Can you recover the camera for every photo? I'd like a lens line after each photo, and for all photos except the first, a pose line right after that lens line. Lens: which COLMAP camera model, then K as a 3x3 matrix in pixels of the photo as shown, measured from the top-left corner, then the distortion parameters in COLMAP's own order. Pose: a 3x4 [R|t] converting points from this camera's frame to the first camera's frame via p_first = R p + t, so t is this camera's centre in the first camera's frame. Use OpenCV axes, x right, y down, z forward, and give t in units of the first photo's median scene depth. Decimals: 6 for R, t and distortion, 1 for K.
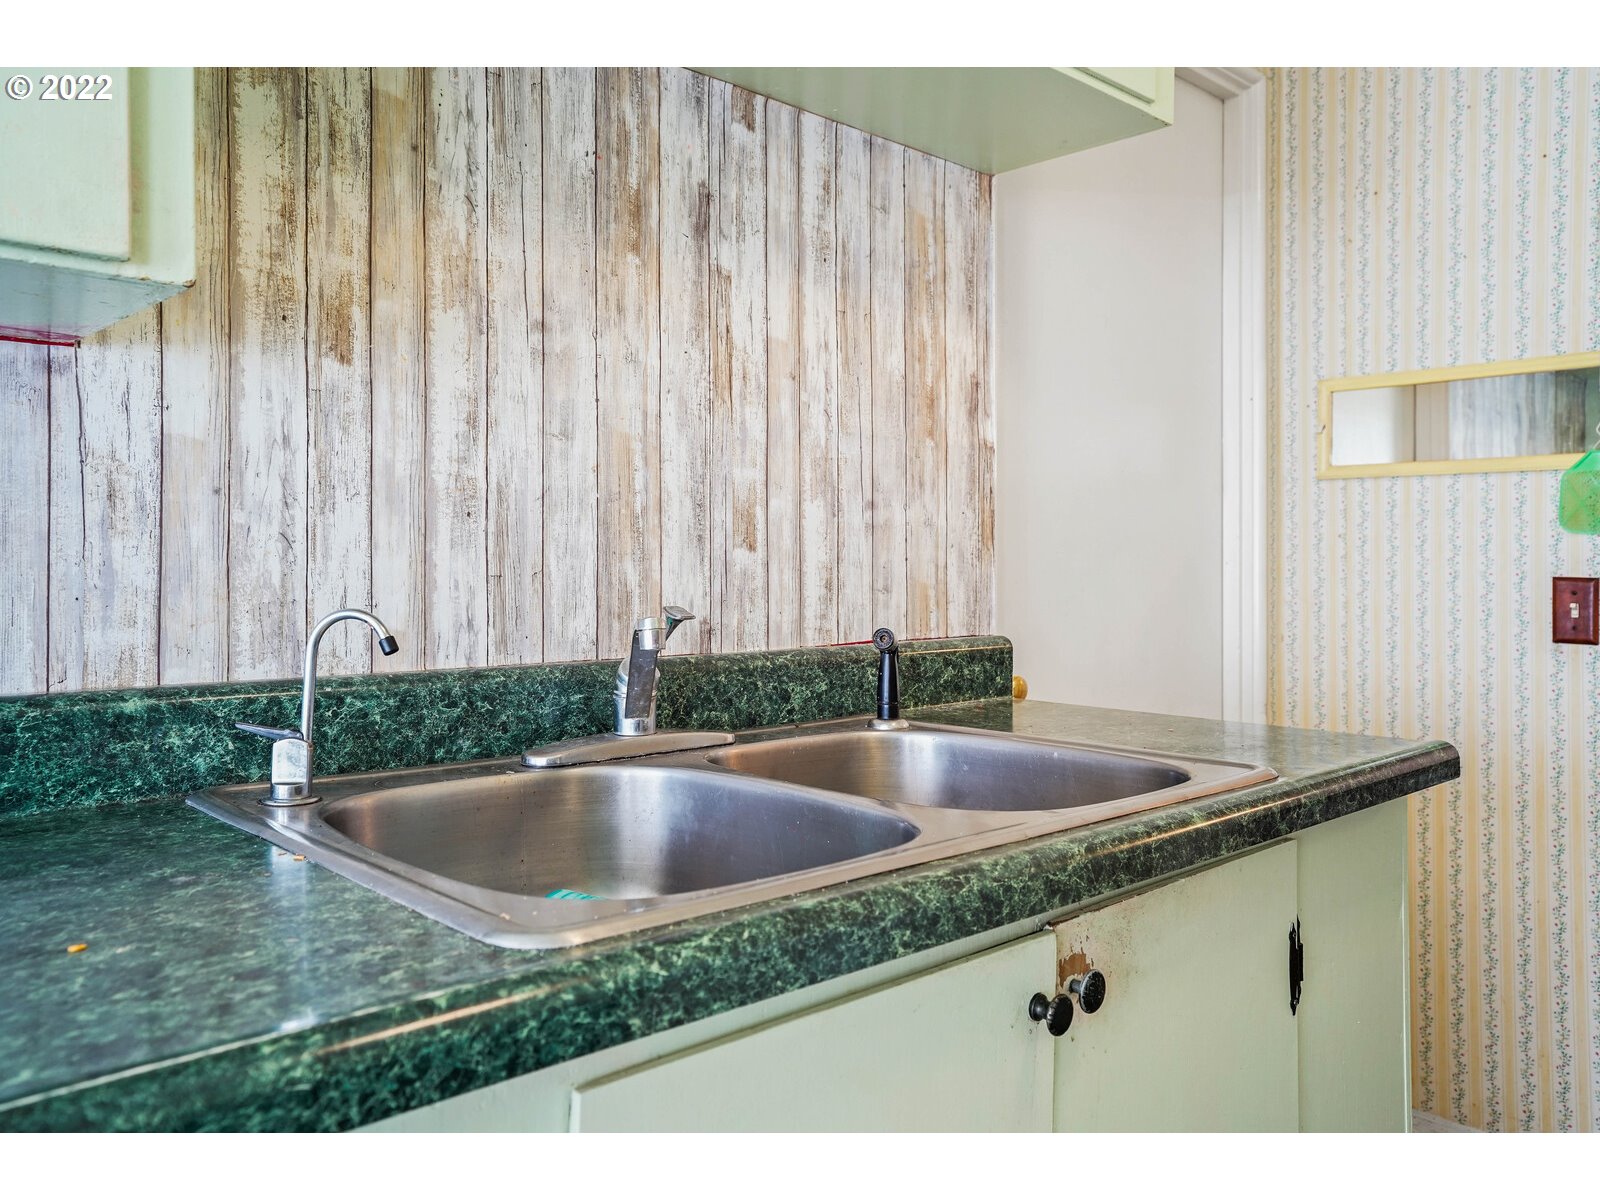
lens RADIAL K [[1241.0, 0, 823.2], [0, 1241.0, 532.5], [0, 0, 1]] dist [-0.003255, 0.062417]
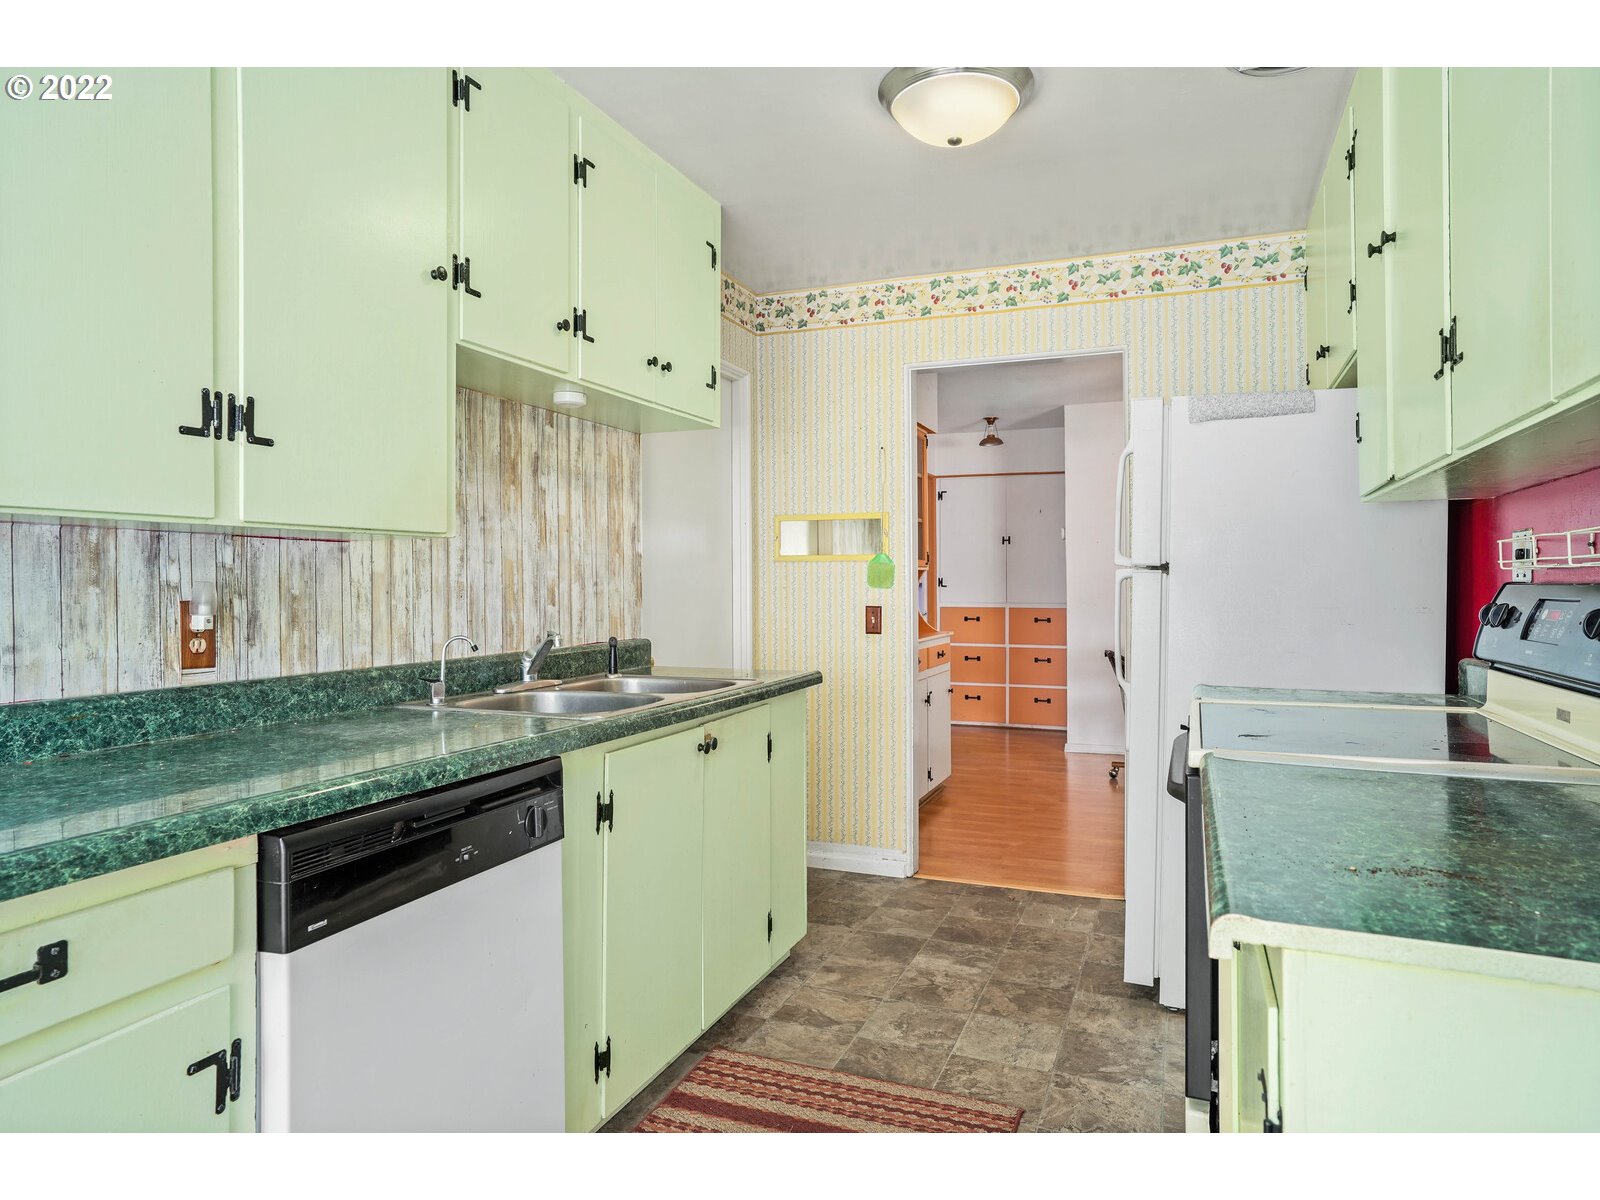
lens RADIAL K [[981.4, 0, 801.1], [0, 981.4, 585.0], [0, 0, 1]] dist [-0.000372, 0.000990]
pose [[0.916859, -0.012510, 0.399015, -0.370609], [0.001759, 0.999626, 0.027299, -0.075299], [-0.399207, -0.024328, 0.916538, -0.898670]]
